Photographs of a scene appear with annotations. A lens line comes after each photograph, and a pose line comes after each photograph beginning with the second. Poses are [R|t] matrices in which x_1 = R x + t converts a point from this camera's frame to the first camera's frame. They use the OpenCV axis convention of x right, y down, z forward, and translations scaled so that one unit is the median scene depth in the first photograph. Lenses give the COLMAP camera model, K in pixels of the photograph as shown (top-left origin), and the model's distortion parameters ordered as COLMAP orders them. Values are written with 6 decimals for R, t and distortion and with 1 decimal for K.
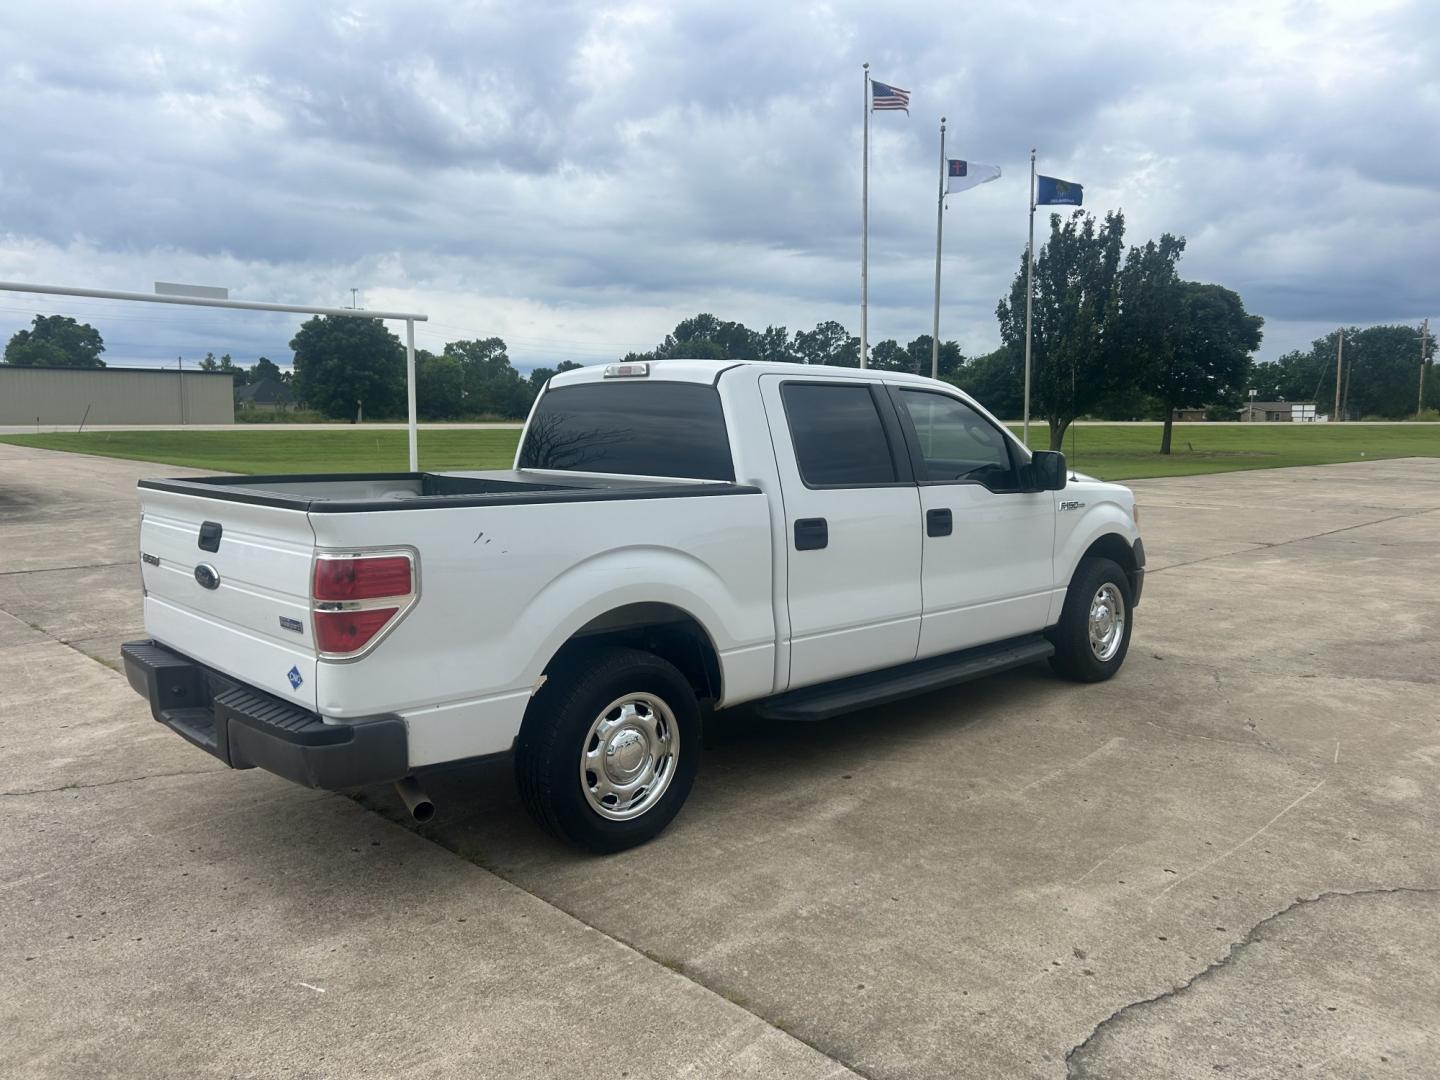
lens RADIAL K [[1079.3, 0, 713.0], [0, 1079.3, 517.9], [0, 0, 1]] dist [0.040878, -0.042739]
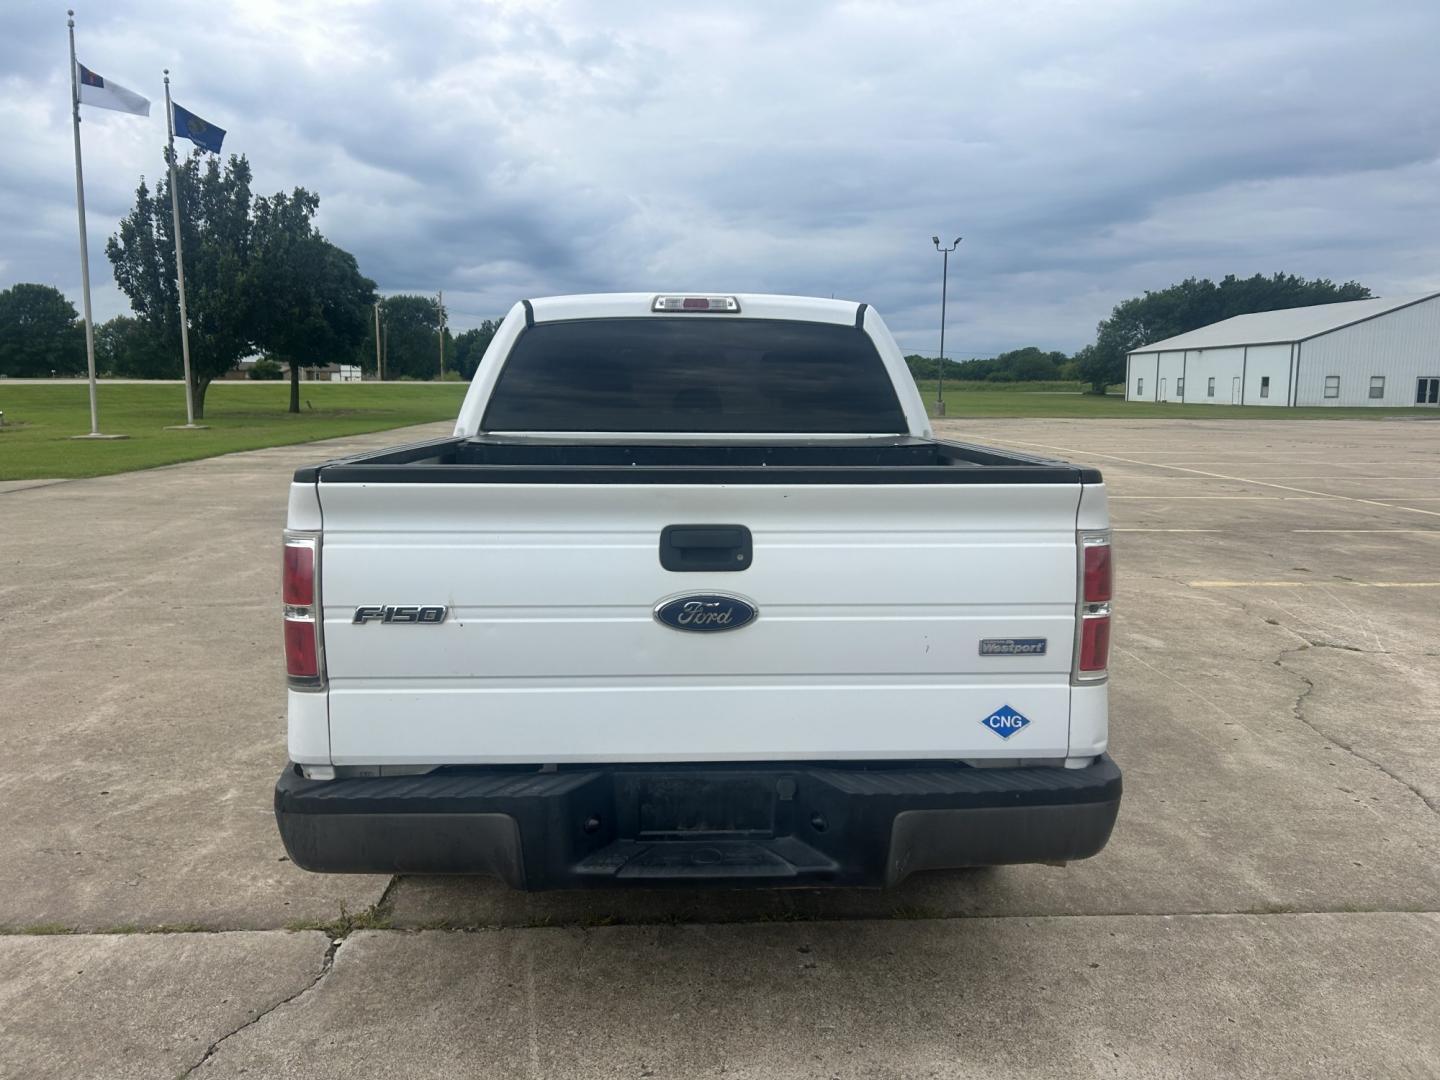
lens RADIAL K [[1085.5, 0, 726.3], [0, 1085.5, 516.5], [0, 0, 1]] dist [0.037716, -0.033091]
pose [[0.662497, -0.091192, 0.743493, -0.750536], [0.065153, 0.995815, 0.064085, -0.031333], [-0.746226, 0.005985, 0.665666, 0.487100]]
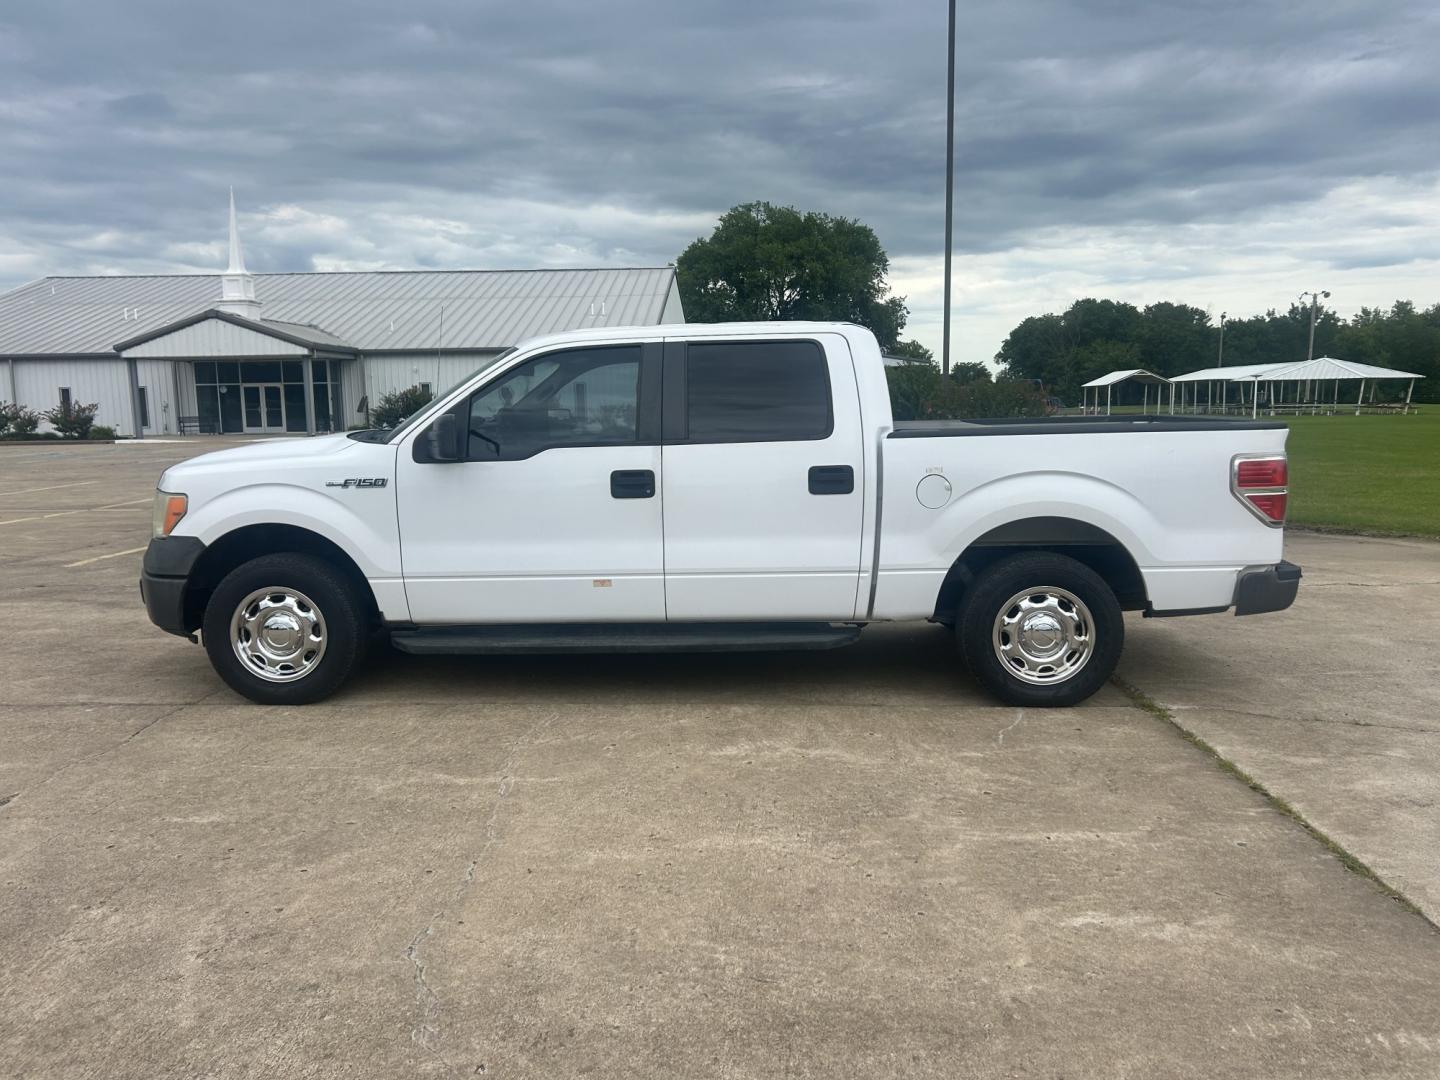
lens RADIAL K [[1089.8, 0, 724.0], [0, 1089.8, 538.7], [0, 0, 1]] dist [0.045494, -0.052107]
pose [[-0.684323, -0.090022, 0.723601, -0.924179], [0.076697, 0.977959, 0.194200, -0.176375], [-0.725135, 0.188394, -0.662335, 2.114932]]
